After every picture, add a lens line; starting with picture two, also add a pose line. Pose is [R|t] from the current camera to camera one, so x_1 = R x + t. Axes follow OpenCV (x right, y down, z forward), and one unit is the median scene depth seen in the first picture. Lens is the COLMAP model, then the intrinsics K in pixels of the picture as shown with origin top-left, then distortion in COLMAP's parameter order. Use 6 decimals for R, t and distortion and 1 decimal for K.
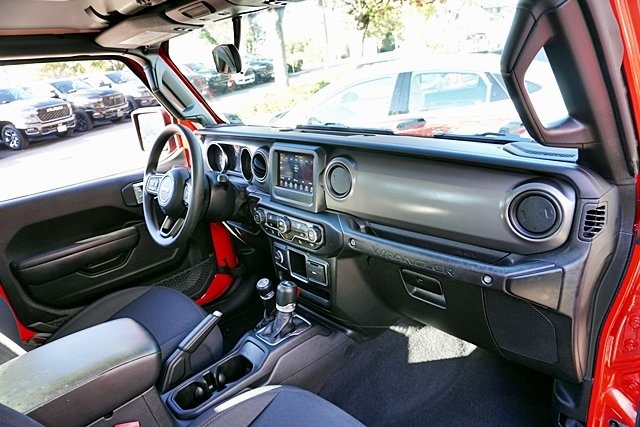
lens RADIAL K [[430.8, 0, 320.0], [0, 430.8, 213.5], [0, 0, 1]] dist [-0.060571, 0.049894]
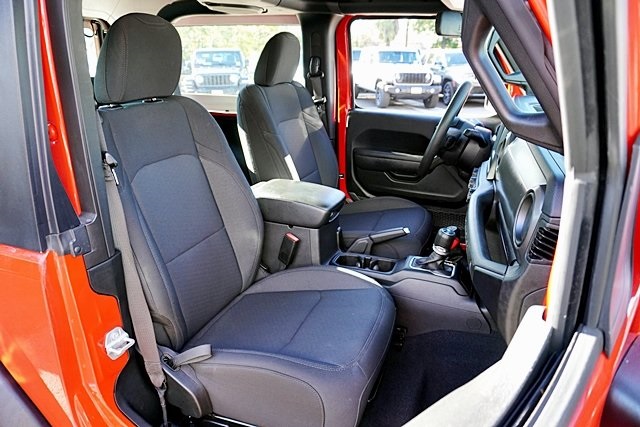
lens RADIAL K [[430.8, 0, 320.0], [0, 430.8, 213.5], [0, 0, 1]] dist [-0.060571, 0.049894]
pose [[0.435392, 0.419110, -0.796731, 0.544982], [-0.359457, 0.892343, 0.272972, -0.052635], [0.825363, 0.167541, 0.539171, 0.089408]]
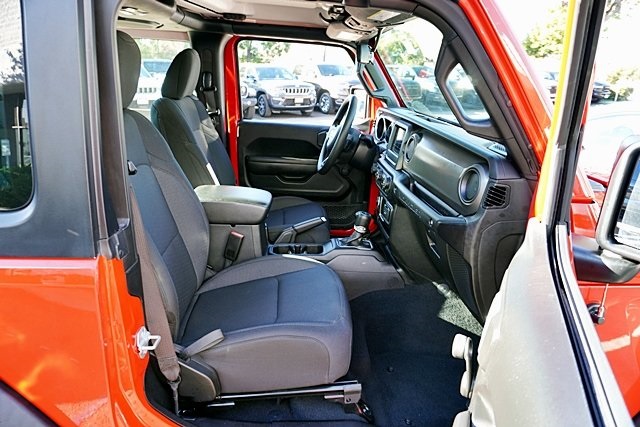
lens RADIAL K [[430.8, 0, 320.0], [0, 430.8, 213.5], [0, 0, 1]] dist [-0.060571, 0.049894]
pose [[0.768817, 0.334613, -0.544935, 0.492312], [-0.338713, 0.935896, 0.096810, 0.063867], [0.542396, 0.110147, 0.832871, -0.234218]]
